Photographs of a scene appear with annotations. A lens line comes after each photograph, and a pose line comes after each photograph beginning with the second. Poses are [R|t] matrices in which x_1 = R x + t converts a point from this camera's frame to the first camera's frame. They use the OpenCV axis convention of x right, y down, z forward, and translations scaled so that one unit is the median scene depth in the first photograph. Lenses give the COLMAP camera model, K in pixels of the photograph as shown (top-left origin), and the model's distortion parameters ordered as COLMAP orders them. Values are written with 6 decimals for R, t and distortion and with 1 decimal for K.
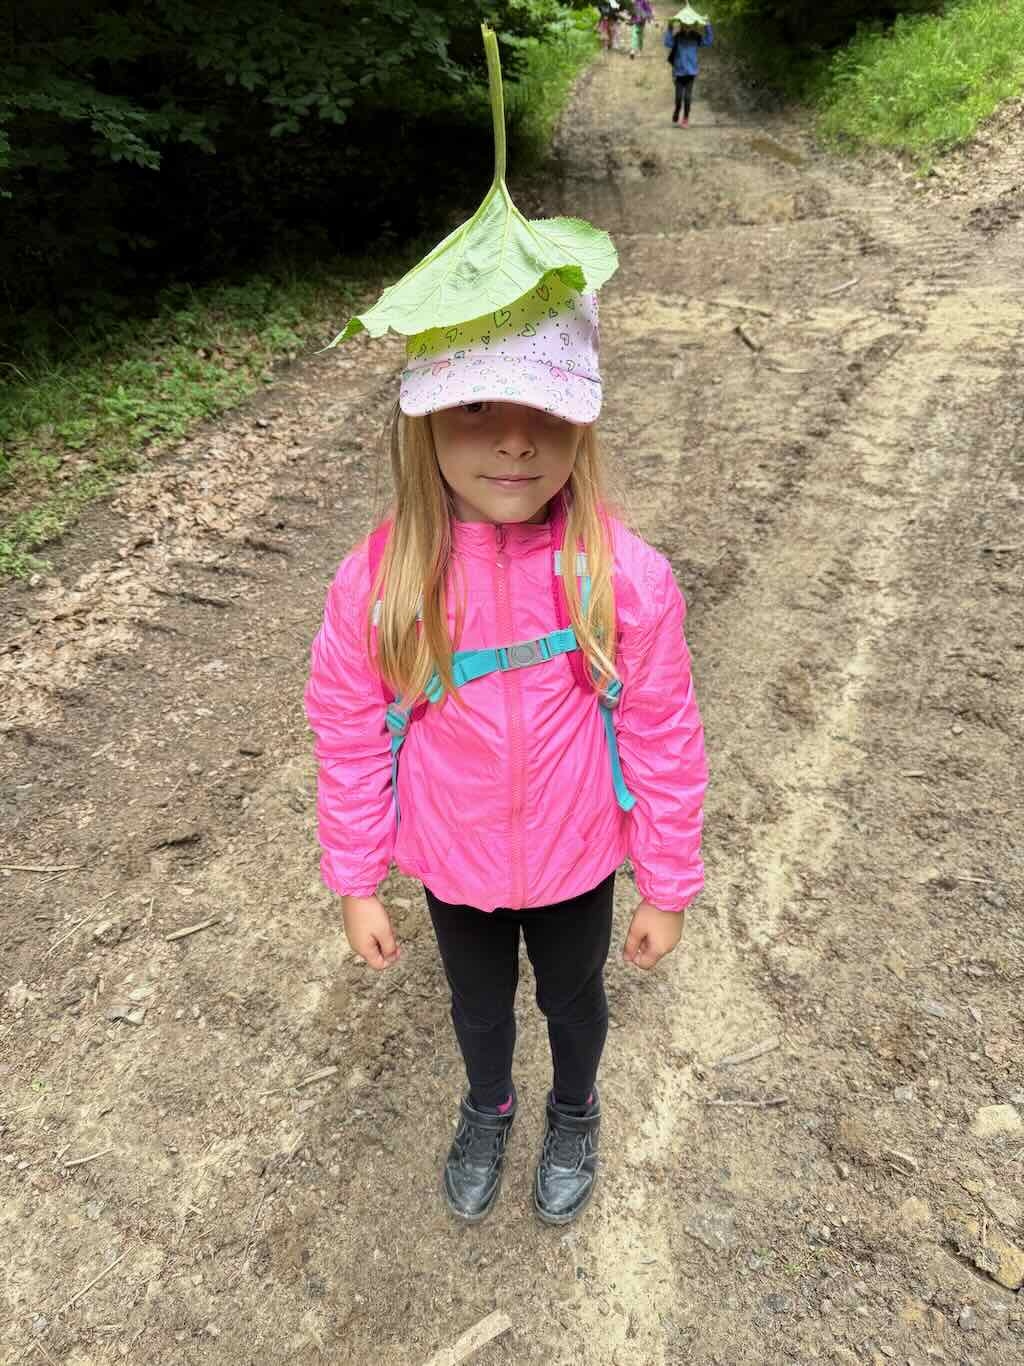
lens RADIAL K [[1063.9, 0, 512.0], [0, 1063.9, 683.0], [0, 0, 1]] dist [0.009637, -0.004098]
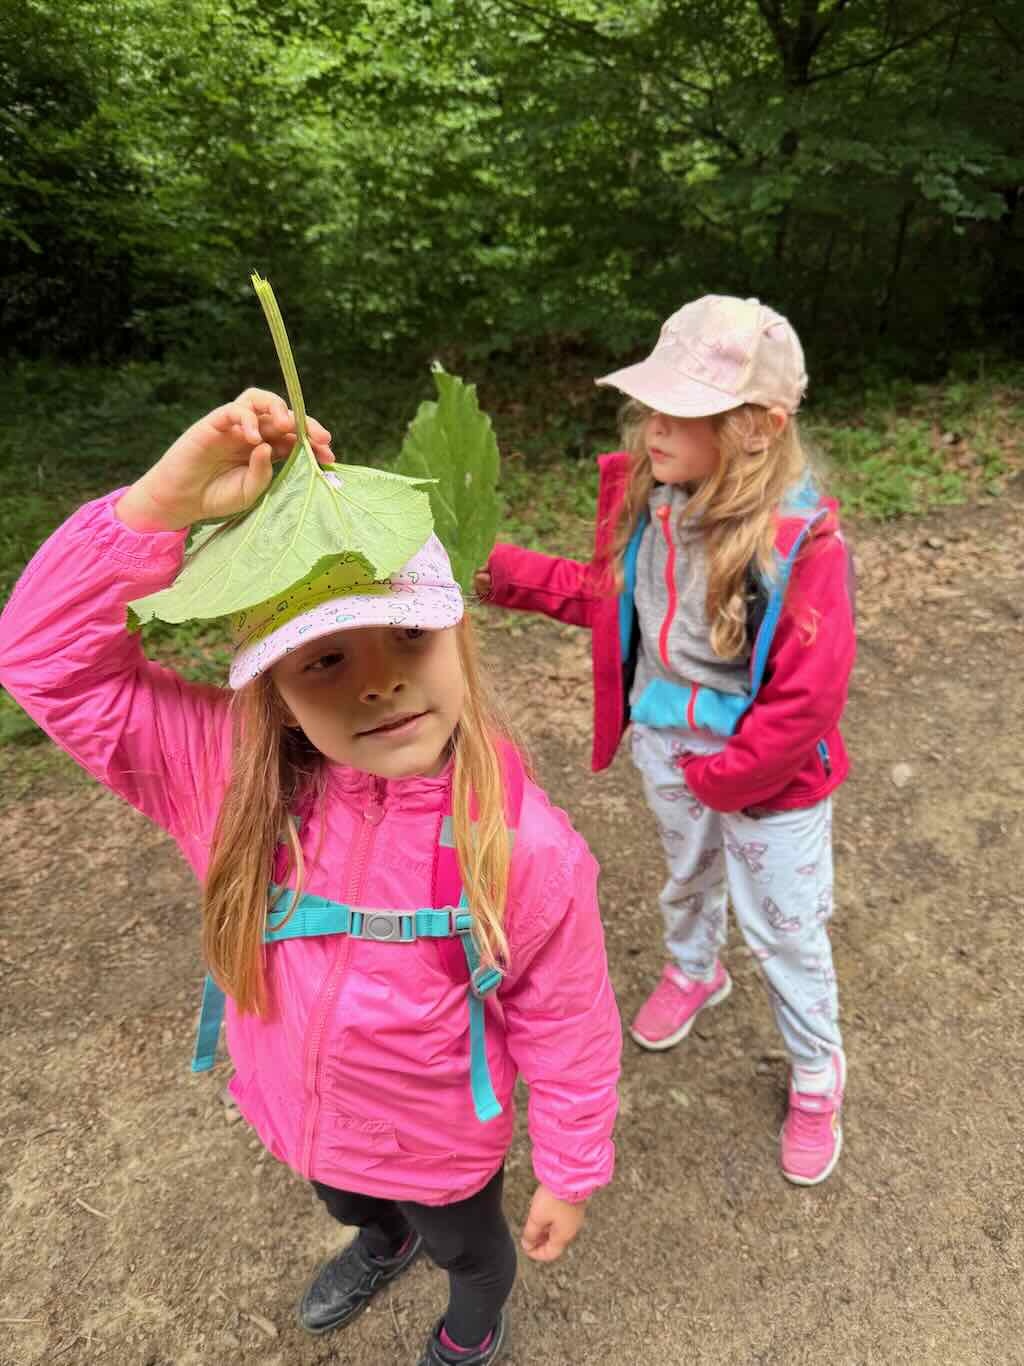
lens RADIAL K [[1063.9, 0, 512.0], [0, 1063.9, 683.0], [0, 0, 1]] dist [0.009637, -0.004098]
pose [[0.609826, 0.401036, -0.683581, 0.170381], [-0.396345, 0.901240, 0.175148, -0.171290], [0.686311, 0.164124, 0.708548, 0.241718]]
